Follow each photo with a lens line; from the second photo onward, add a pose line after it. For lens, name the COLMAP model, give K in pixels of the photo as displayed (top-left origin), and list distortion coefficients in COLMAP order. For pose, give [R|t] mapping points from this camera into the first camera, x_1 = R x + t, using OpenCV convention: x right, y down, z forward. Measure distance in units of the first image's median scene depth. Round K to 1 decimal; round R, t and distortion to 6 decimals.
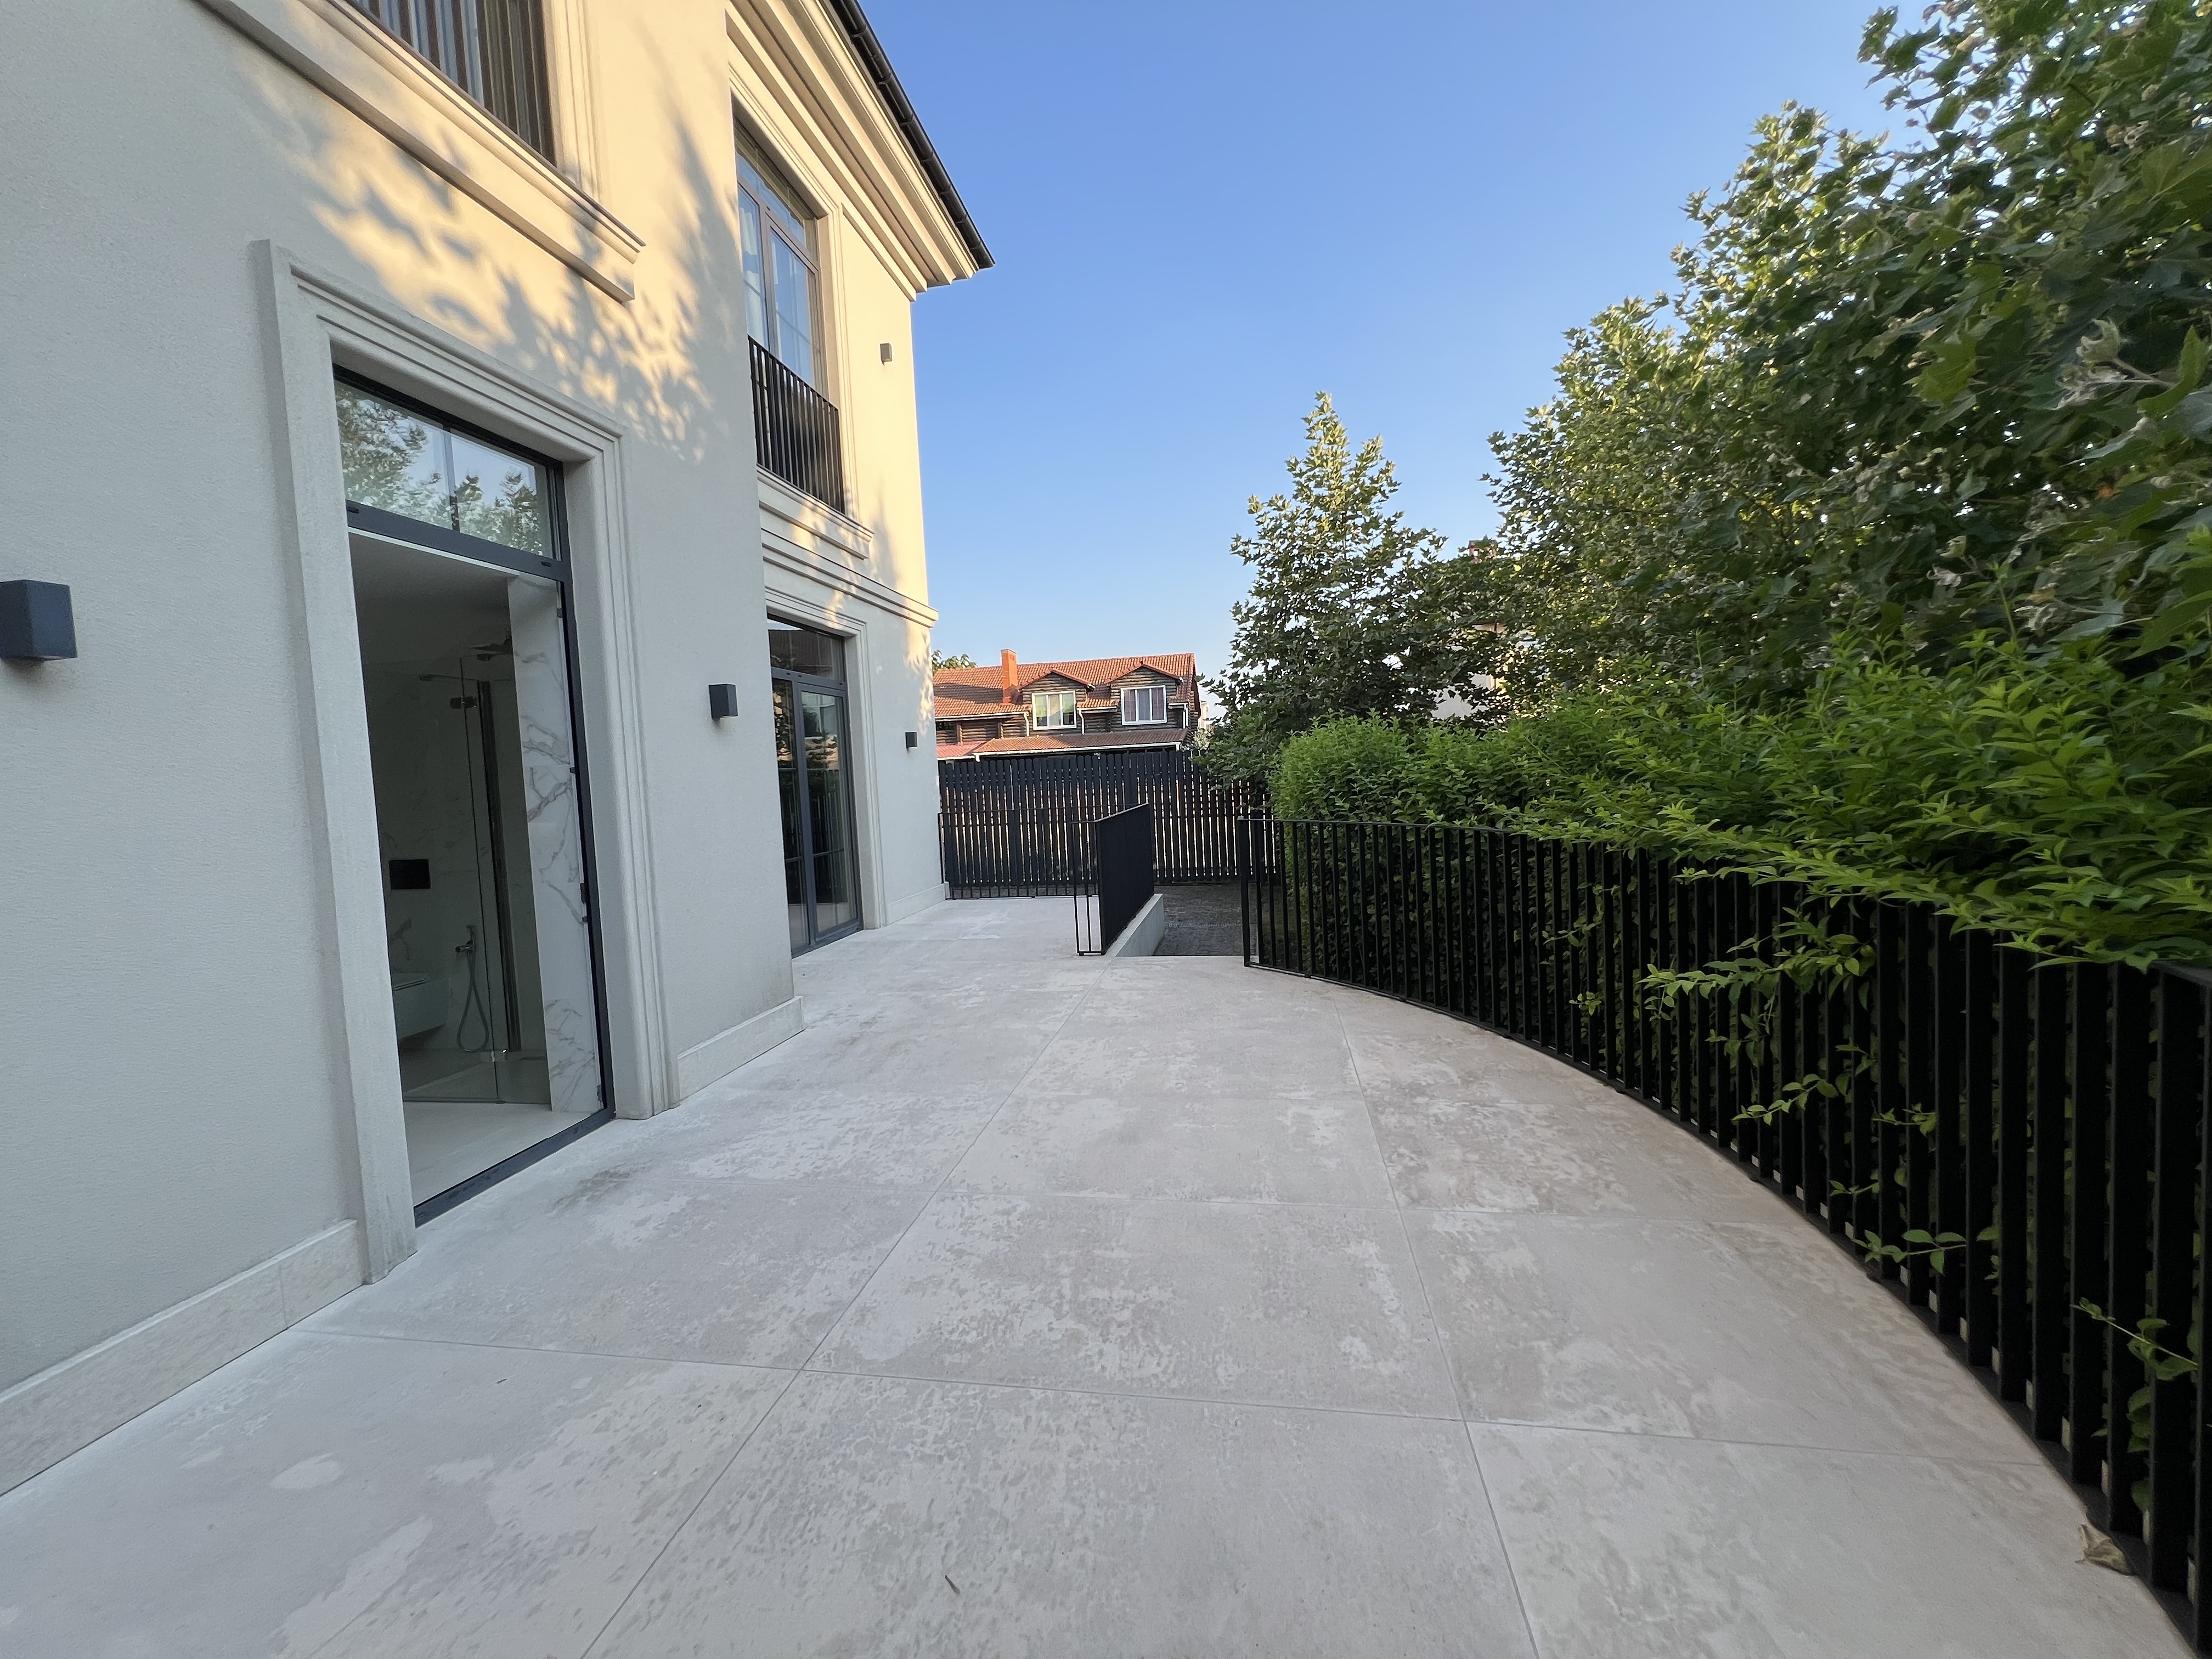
lens RADIAL K [[878.6, 0, 1121.9], [0, 878.6, 821.5], [0, 0, 1]] dist [-0.003019, 0.000688]
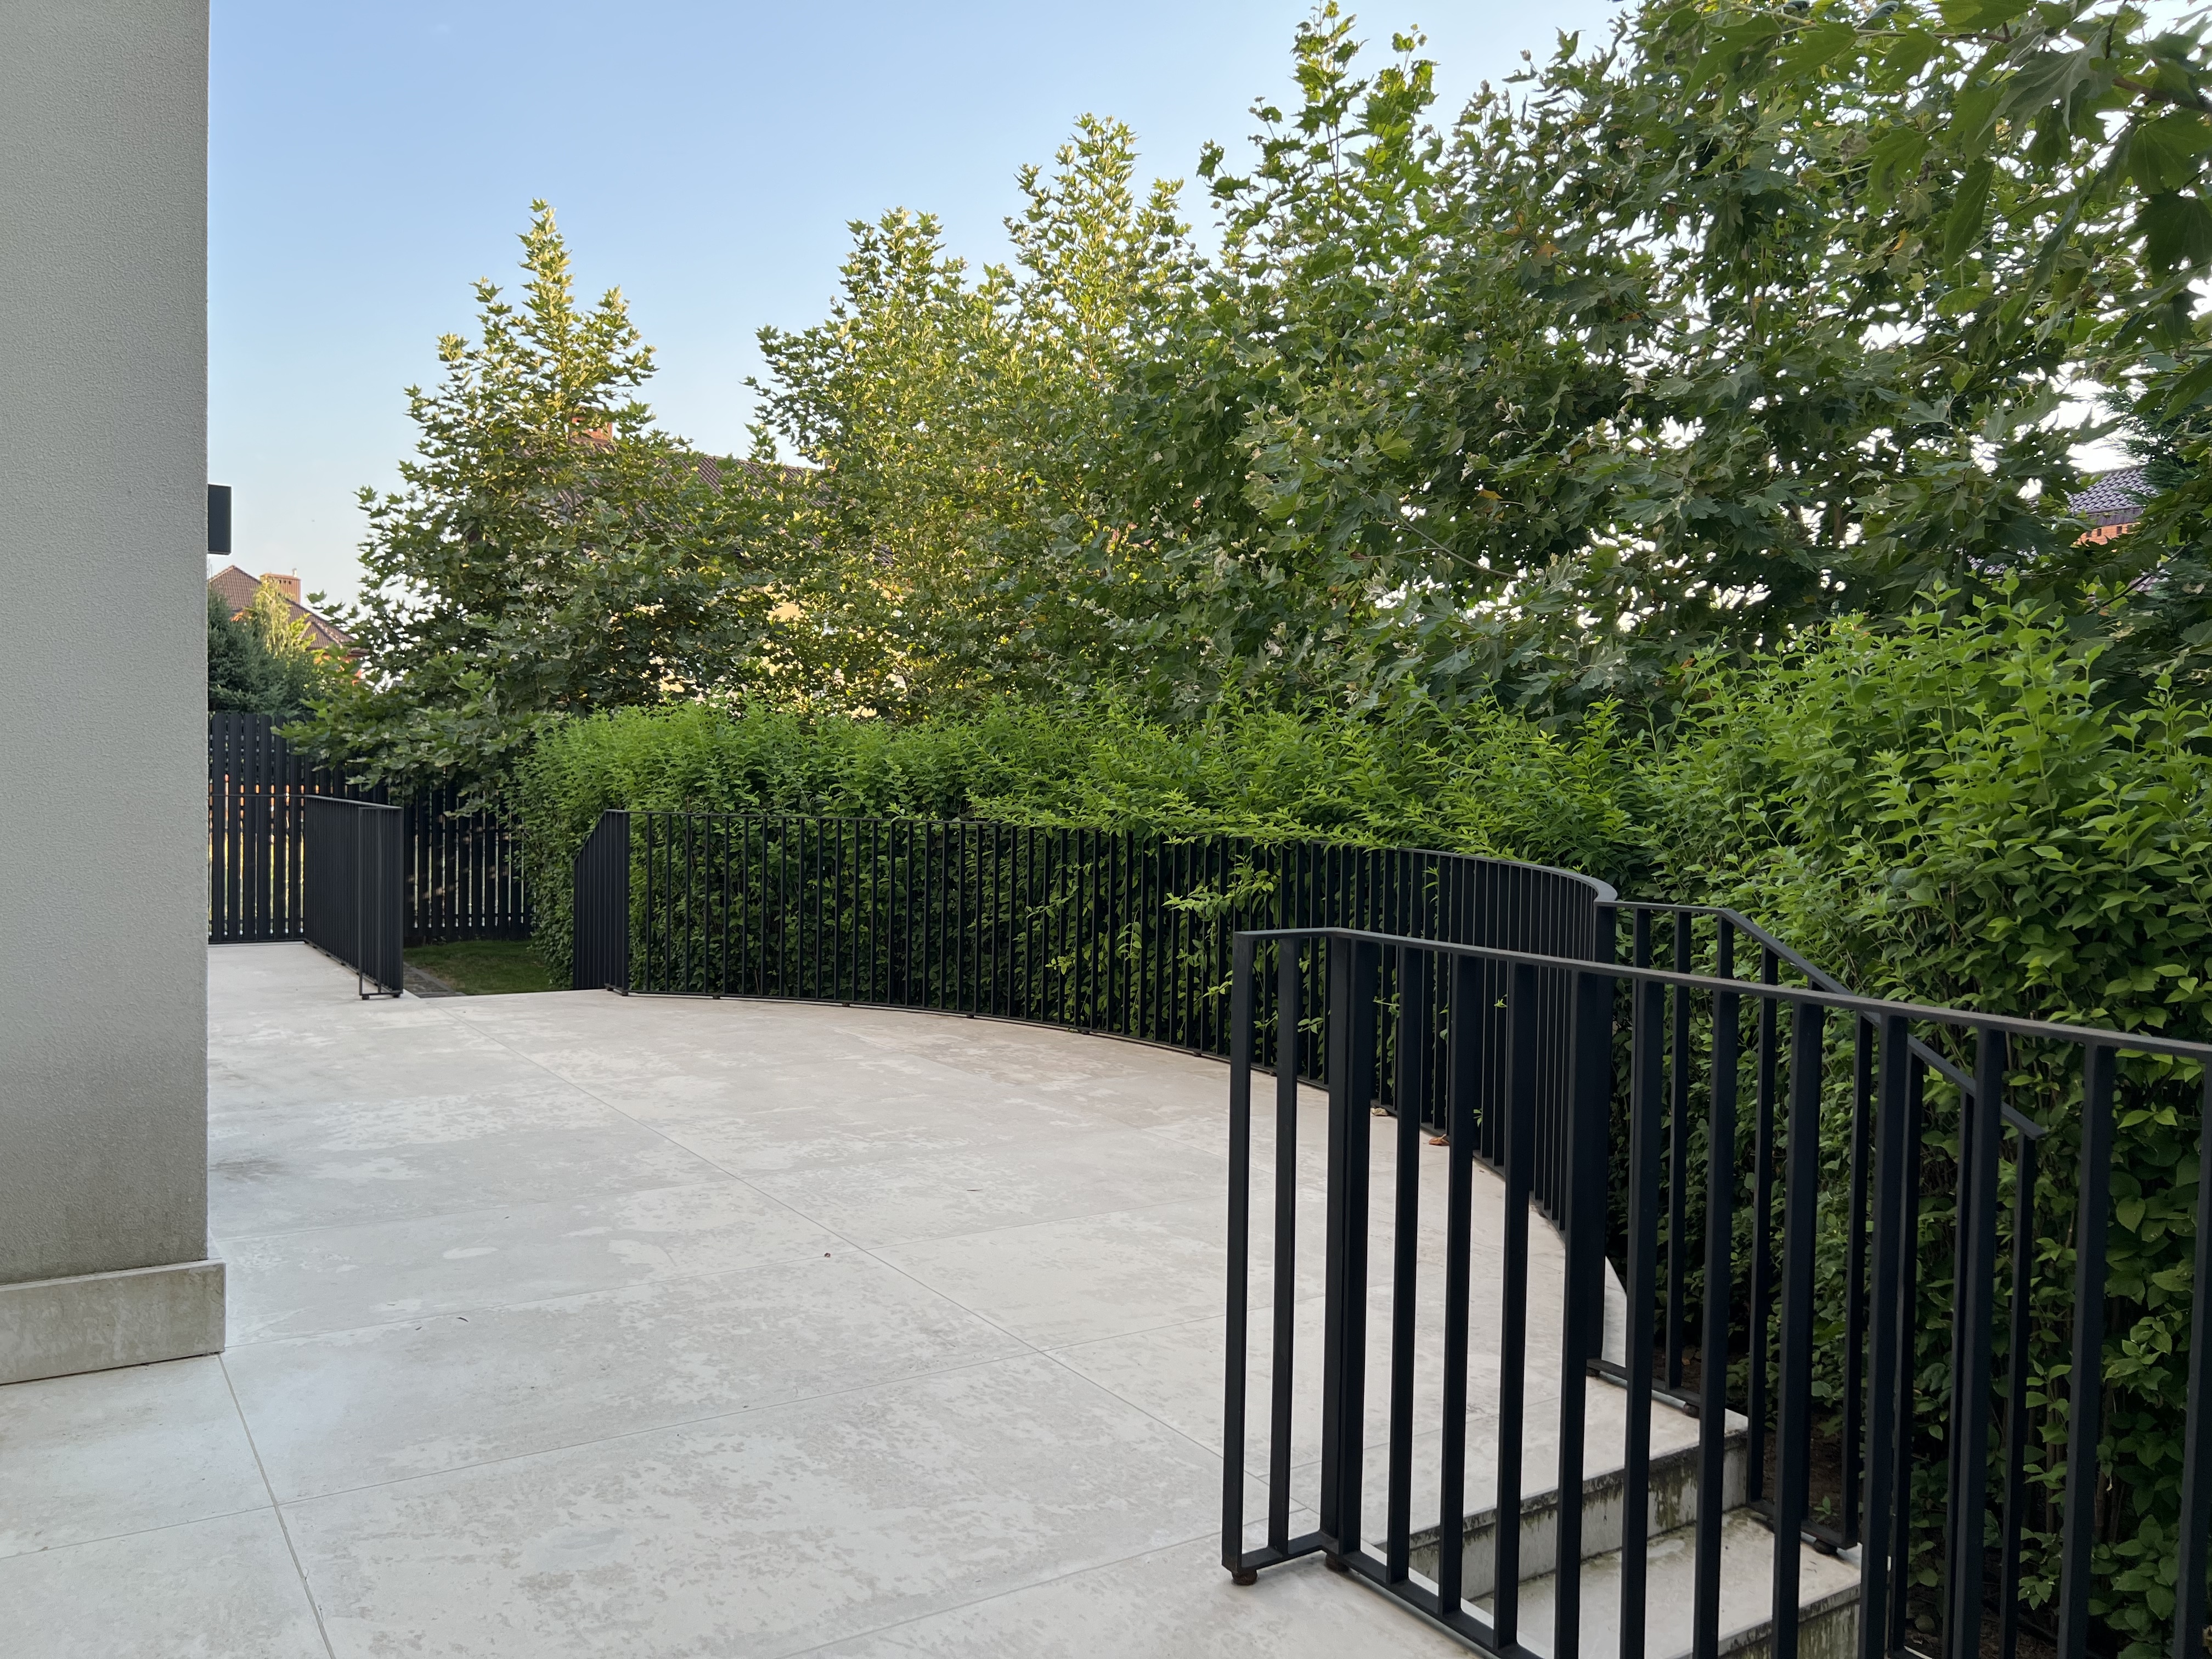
lens RADIAL K [[1662.4, 0, 1101.7], [0, 1662.4, 827.4], [0, 0, 1]] dist [0.055989, -0.060973]
pose [[0.731820, 0.040703, 0.680282, -0.679743], [-0.015361, 0.998946, -0.043246, 0.082640], [-0.681325, 0.021199, 0.731674, -0.484447]]
